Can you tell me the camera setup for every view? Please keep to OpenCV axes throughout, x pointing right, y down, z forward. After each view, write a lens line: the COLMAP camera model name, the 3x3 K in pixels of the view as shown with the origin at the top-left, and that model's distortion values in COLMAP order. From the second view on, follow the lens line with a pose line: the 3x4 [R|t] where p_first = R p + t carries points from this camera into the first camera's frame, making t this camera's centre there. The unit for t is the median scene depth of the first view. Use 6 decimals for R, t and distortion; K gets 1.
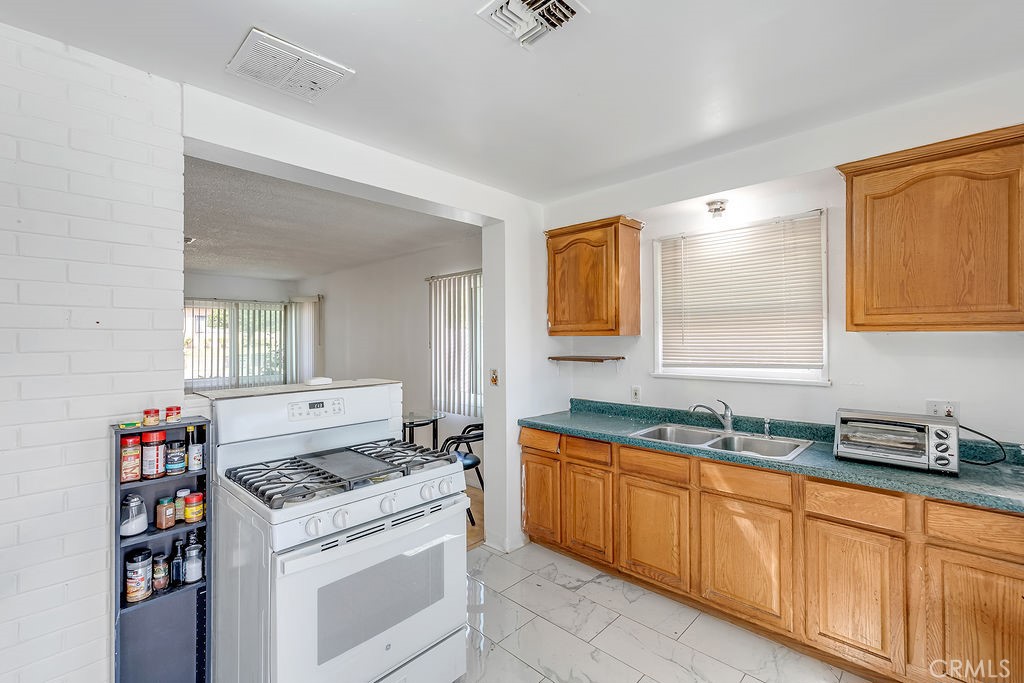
lens RADIAL K [[454.1, 0, 508.7], [0, 454.1, 338.7], [0, 0, 1]] dist [0.001408, 0.000442]
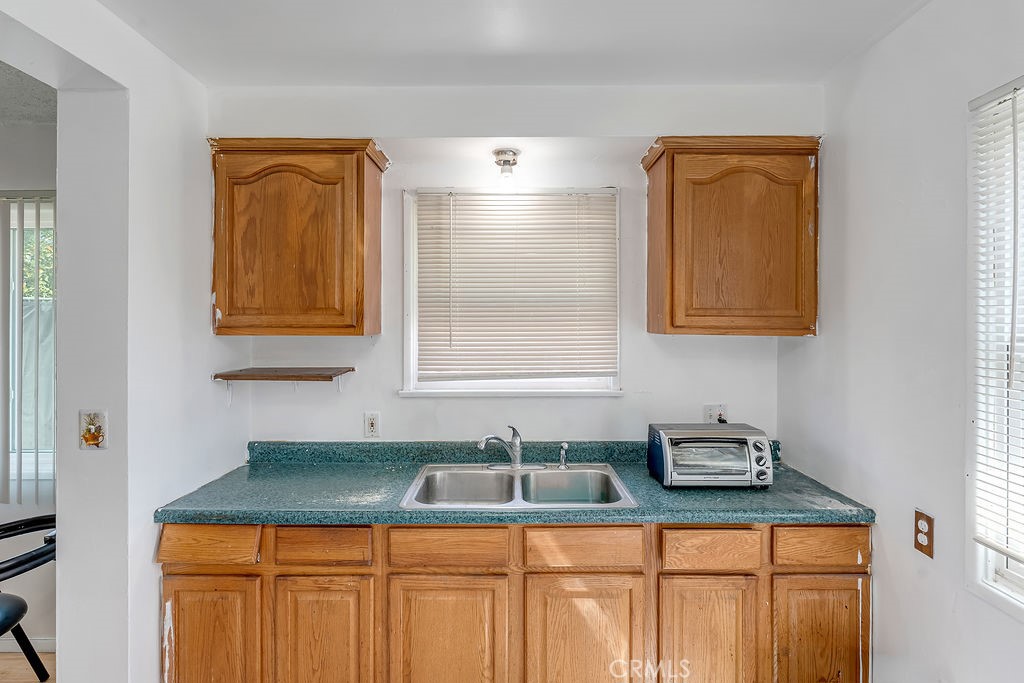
lens RADIAL K [[517.0, 0, 518.1], [0, 517.0, 319.7], [0, 0, 1]] dist [-0.003529, 0.001305]
pose [[0.716406, 0.008030, 0.697637, -0.103964], [-0.005497, 0.999968, -0.005865, -0.029226], [-0.697662, 0.000367, 0.716427, 0.405574]]
